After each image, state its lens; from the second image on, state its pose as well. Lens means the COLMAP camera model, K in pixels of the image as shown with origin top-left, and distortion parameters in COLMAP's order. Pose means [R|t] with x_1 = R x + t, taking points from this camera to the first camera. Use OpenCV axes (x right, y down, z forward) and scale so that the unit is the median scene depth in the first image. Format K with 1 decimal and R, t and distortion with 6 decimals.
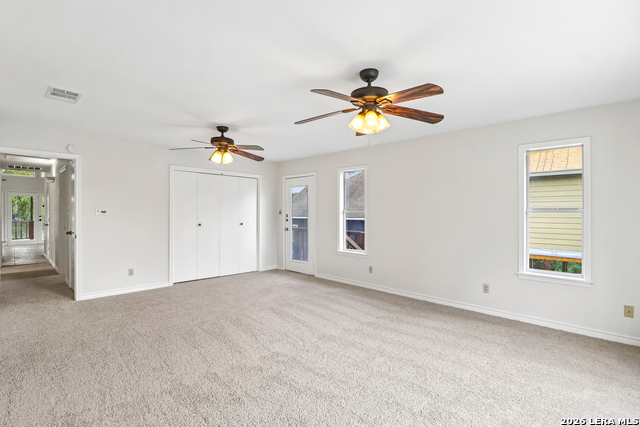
lens RADIAL K [[310.8, 0, 320.0], [0, 310.8, 213.5], [0, 0, 1]] dist [0.001931, 0.000335]
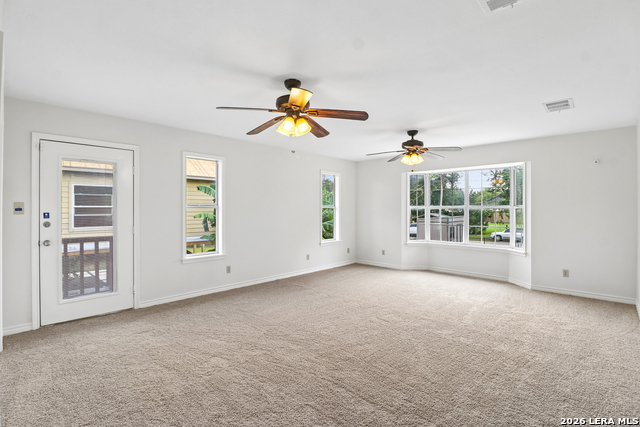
lens RADIAL K [[305.6, 0, 315.6], [0, 305.6, 210.6], [0, 0, 1]] dist [0.002145, -0.014380]
pose [[-0.017911, -0.011279, 0.999776, -0.645874], [0.001434, 0.999935, 0.011306, -0.005501], [-0.999839, 0.001636, -0.017894, 0.642409]]
